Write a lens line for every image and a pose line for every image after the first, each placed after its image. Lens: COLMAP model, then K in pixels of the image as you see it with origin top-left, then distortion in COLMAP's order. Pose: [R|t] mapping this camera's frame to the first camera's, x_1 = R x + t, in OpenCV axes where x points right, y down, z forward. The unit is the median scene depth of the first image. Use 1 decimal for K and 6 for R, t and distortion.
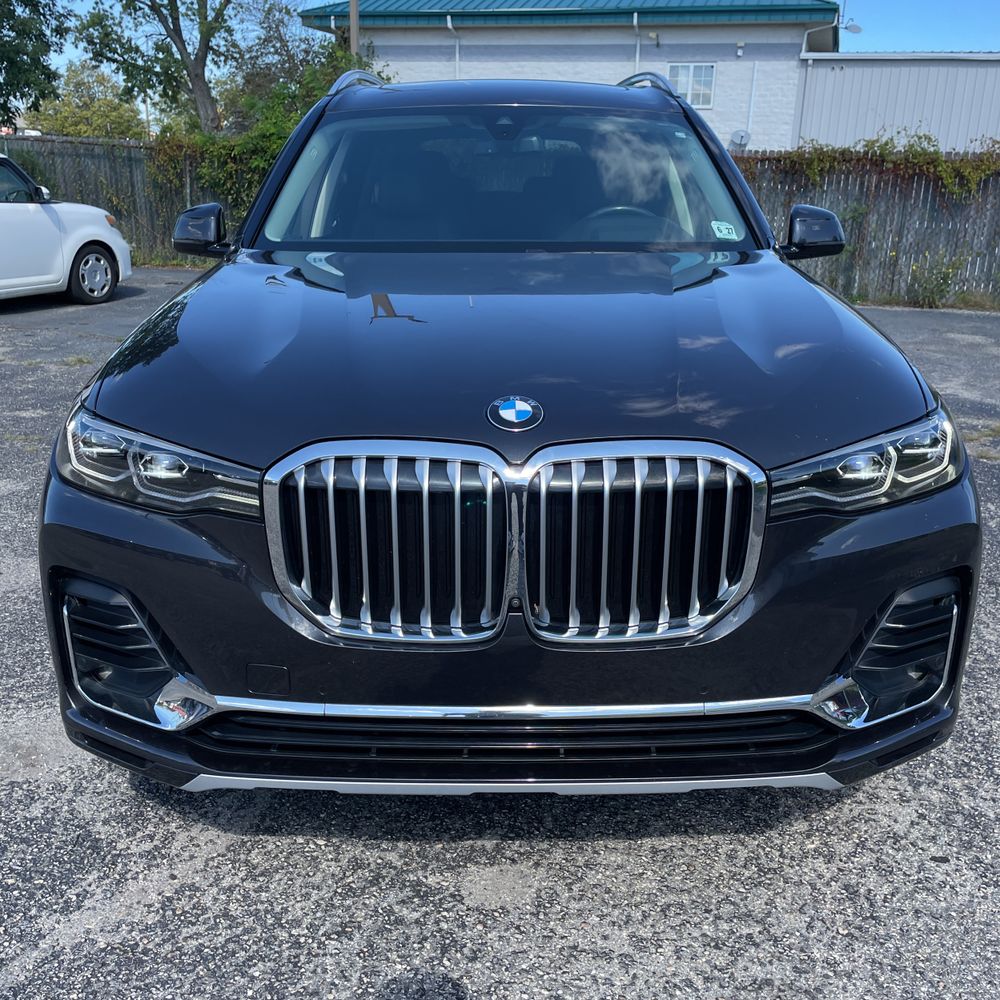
lens RADIAL K [[1015.9, 0, 500.0], [0, 1015.9, 500.0], [0, 0, 1]] dist [0.090781, -0.147997]
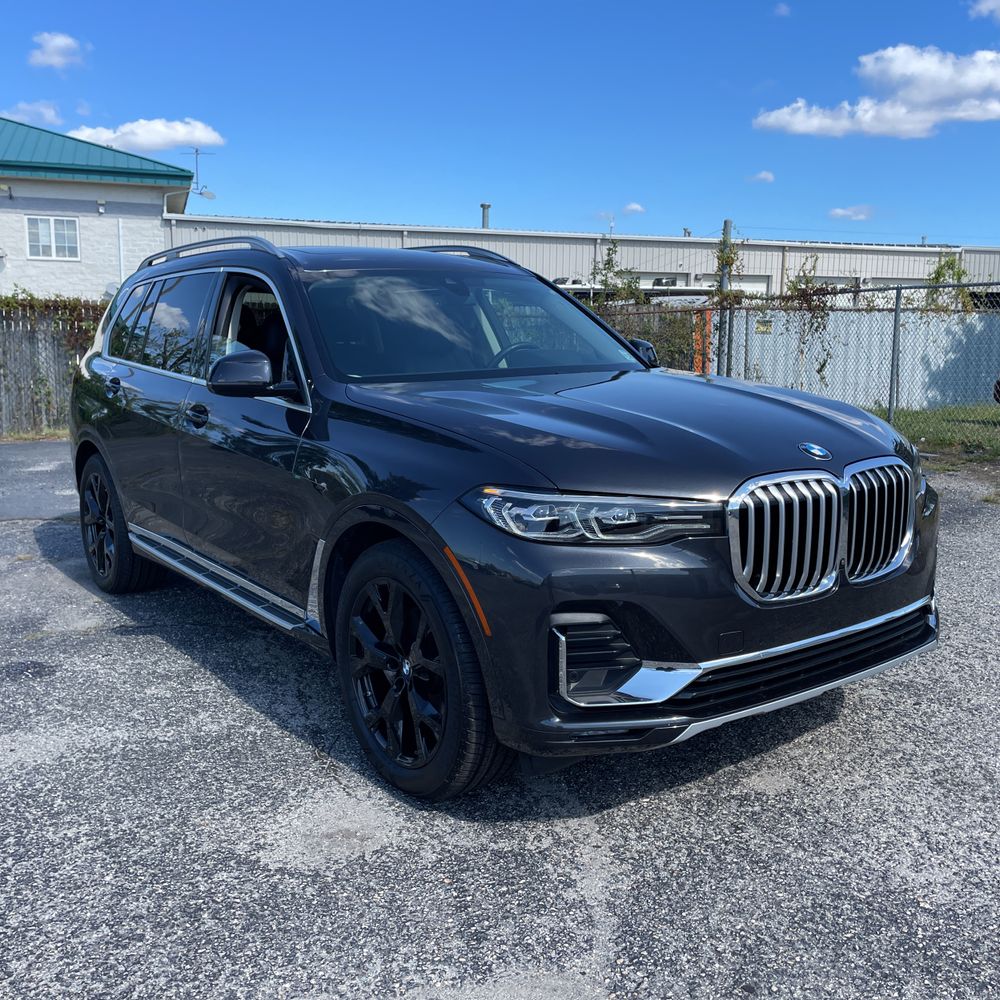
lens RADIAL K [[1031.8, 0, 501.7], [0, 1031.8, 490.8], [0, 0, 1]] dist [0.059870, -0.073702]
pose [[0.801519, -0.109829, 0.587796, -0.250464], [0.195078, 0.977234, -0.083415, 0.003624], [-0.565253, 0.181525, 0.804697, -0.013051]]
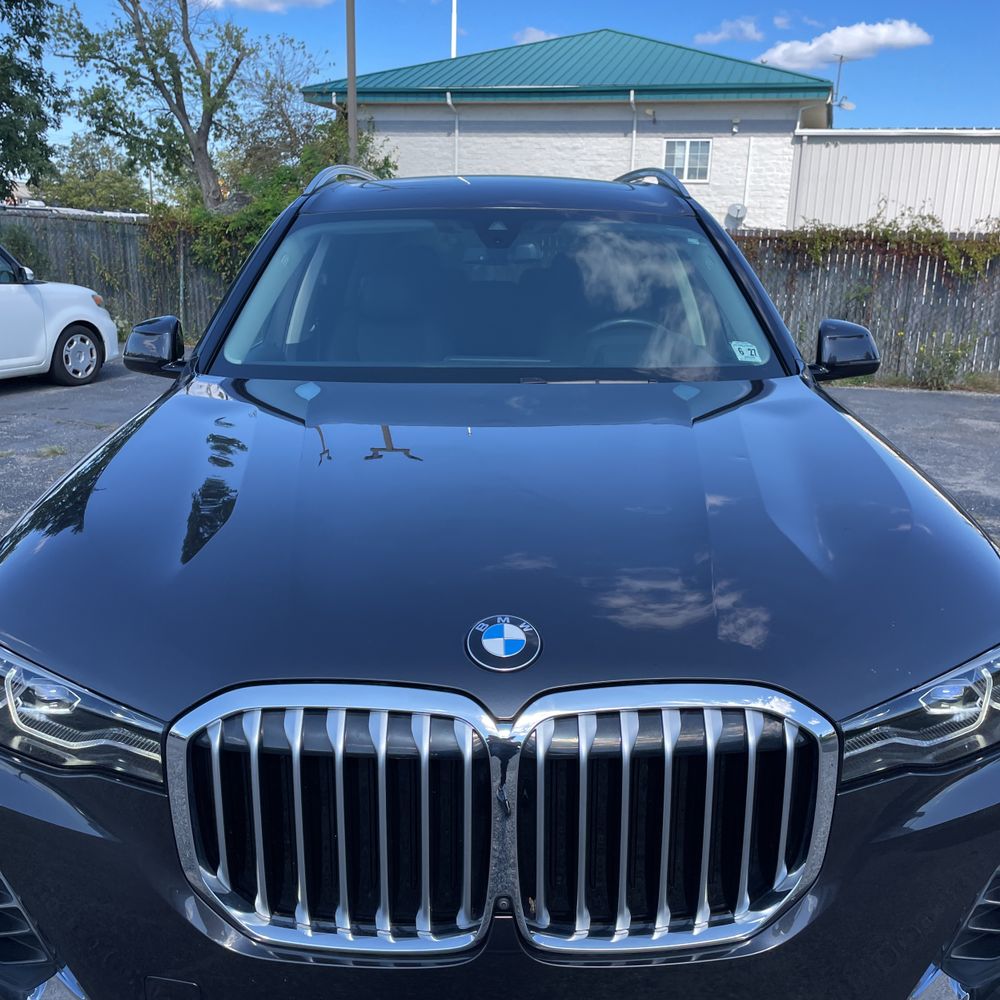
lens RADIAL K [[1015.9, 0, 500.0], [0, 1015.9, 500.0], [0, 0, 1]] dist [0.090781, -0.147997]
pose [[0.999996, 0.002462, 0.001624, 0.001606], [-0.002358, 0.998138, -0.060957, -0.021925], [-0.001771, 0.060952, 0.998139, 0.035222]]
